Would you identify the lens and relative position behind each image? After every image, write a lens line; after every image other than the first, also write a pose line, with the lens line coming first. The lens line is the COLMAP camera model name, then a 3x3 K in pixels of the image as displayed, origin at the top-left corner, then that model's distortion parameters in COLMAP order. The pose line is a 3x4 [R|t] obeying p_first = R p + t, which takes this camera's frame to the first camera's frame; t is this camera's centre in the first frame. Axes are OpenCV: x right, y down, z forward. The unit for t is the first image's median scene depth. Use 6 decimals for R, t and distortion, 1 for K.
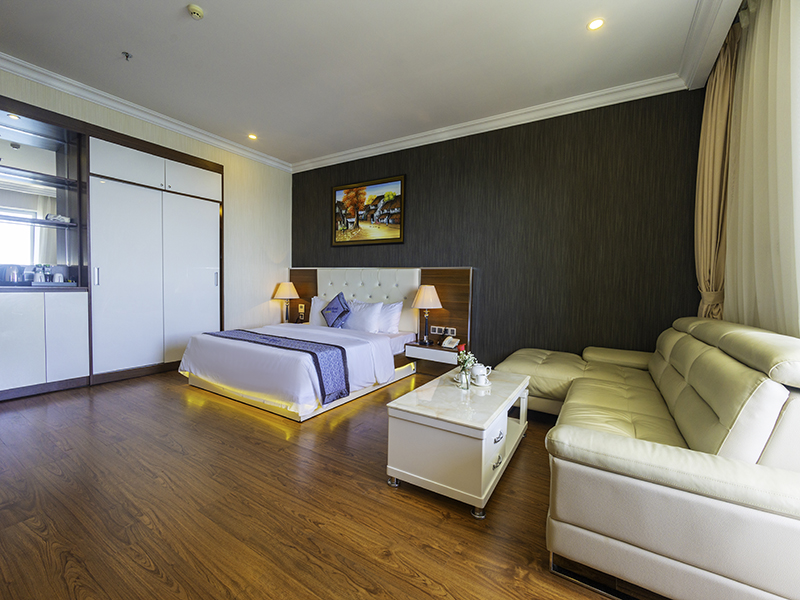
lens RADIAL K [[341.6, 0, 400.2], [0, 341.6, 303.1], [0, 0, 1]] dist [0.000752, 0.000400]
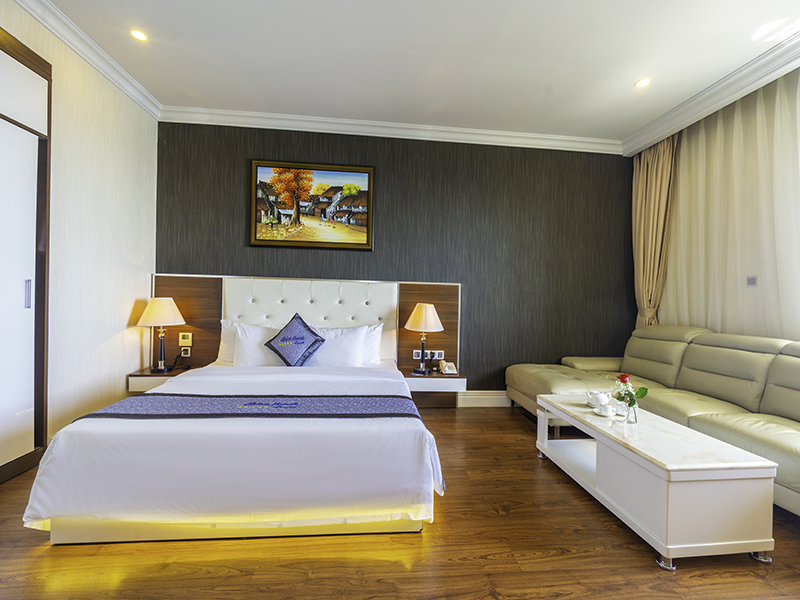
lens RADIAL K [[341.6, 0, 396.5], [0, 341.6, 303.9], [0, 0, 1]] dist [0.000752, 0.000400]
pose [[0.795310, -0.014484, 0.606030, -0.426145], [0.028199, 0.999516, -0.013118, -0.036160], [-0.605547, 0.027522, 0.795333, 0.316241]]
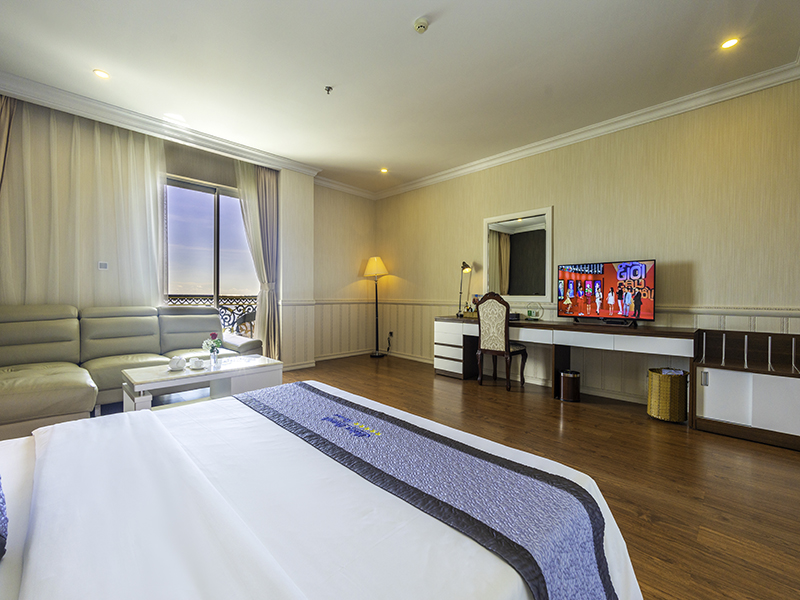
lens RADIAL K [[341.6, 0, 400.2], [0, 341.6, 300.5], [0, 0, 1]] dist [0.000752, 0.000400]
pose [[-0.974477, -0.037790, 0.221282, -0.409530], [-0.020503, 0.996592, 0.079904, -0.064758], [-0.223547, 0.073328, -0.971931, 1.056222]]
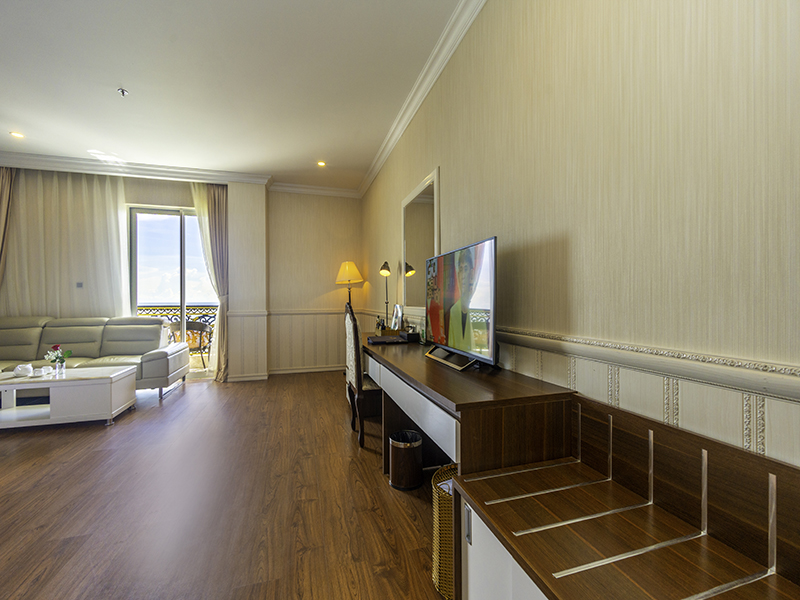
lens RADIAL K [[341.6, 0, 402.6], [0, 341.6, 299.5], [0, 0, 1]] dist [0.000752, 0.000400]
pose [[-0.749871, -0.023319, 0.661173, -0.940539], [0.024234, 0.997740, 0.062674, -0.064650], [-0.661140, 0.063020, -0.747611, 0.545838]]
